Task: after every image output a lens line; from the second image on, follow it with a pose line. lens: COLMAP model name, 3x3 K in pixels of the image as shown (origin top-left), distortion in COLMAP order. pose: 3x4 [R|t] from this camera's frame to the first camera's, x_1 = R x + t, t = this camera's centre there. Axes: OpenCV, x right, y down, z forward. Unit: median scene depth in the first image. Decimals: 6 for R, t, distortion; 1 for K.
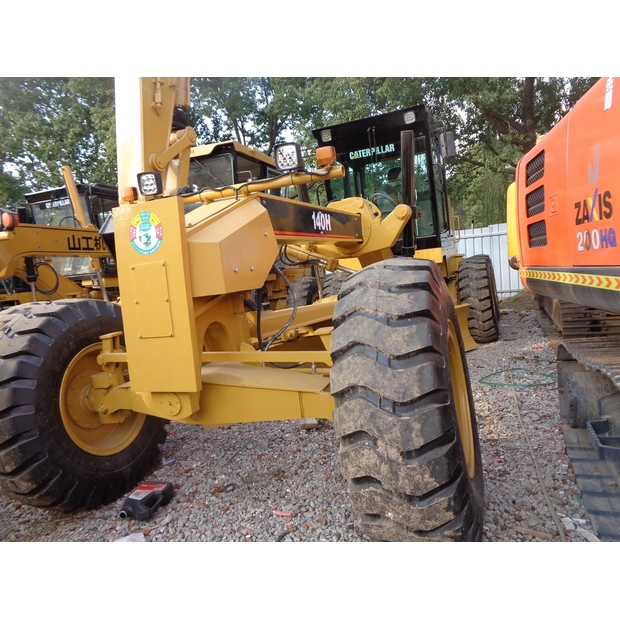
lens RADIAL K [[465.0, 0, 313.3], [0, 465.0, 311.5], [0, 0, 1]] dist [-0.001273, 0.004422]
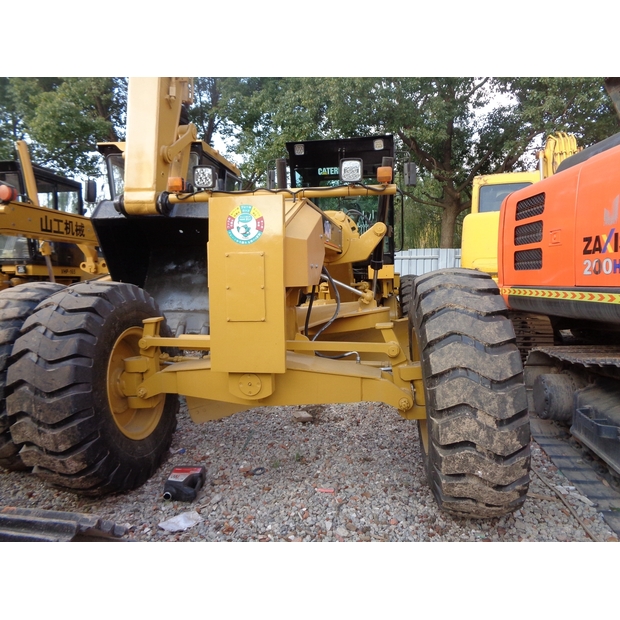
lens RADIAL K [[465.0, 0, 313.3], [0, 465.0, 311.5], [0, 0, 1]] dist [-0.001273, 0.004422]
pose [[0.972487, 0.067241, 0.223042, -0.326485], [-0.061730, 0.997593, -0.031598, 0.043570], [-0.224630, 0.016960, 0.974297, -0.064616]]
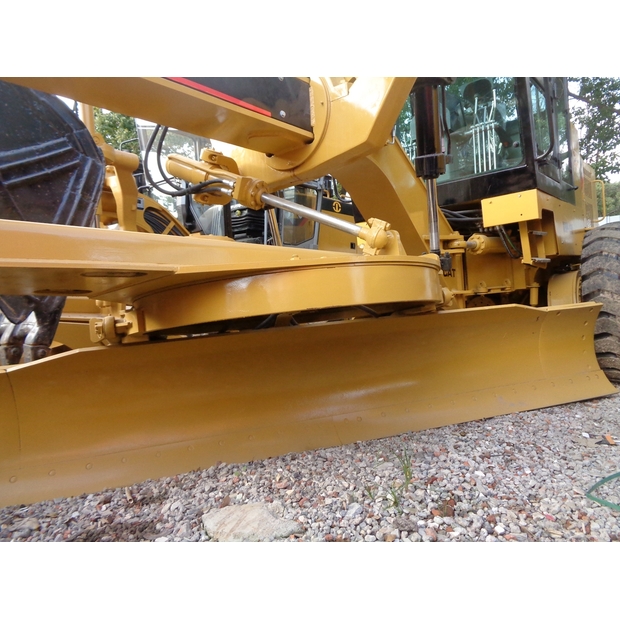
lens RADIAL K [[465.0, 0, 313.3], [0, 465.0, 311.5], [0, 0, 1]] dist [-0.001273, 0.004422]
pose [[0.956730, 0.044038, -0.287625, 0.421903], [-0.056601, 0.997765, -0.035505, 0.060368], [0.285418, 0.050248, 0.957085, 0.986211]]
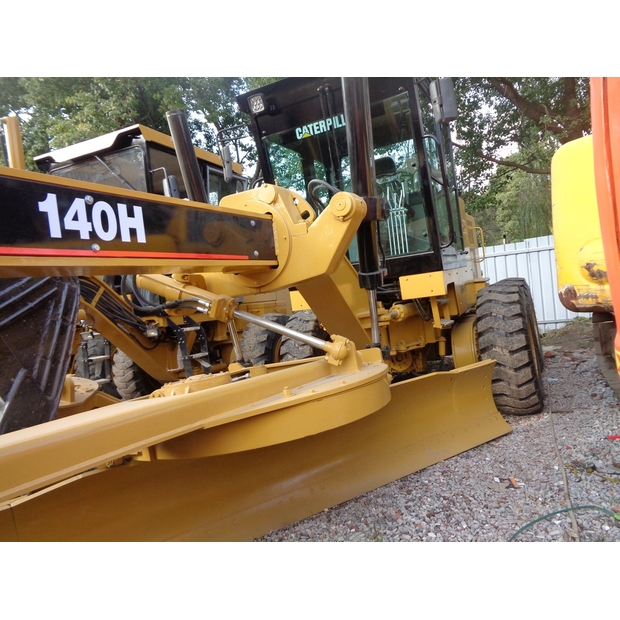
lens RADIAL K [[465.0, 0, 313.3], [0, 465.0, 311.5], [0, 0, 1]] dist [-0.001273, 0.004422]
pose [[0.997043, -0.018731, -0.074533, 0.321422], [0.014947, 0.998586, -0.051006, -0.117640], [0.075383, 0.049742, 0.995913, 0.807097]]
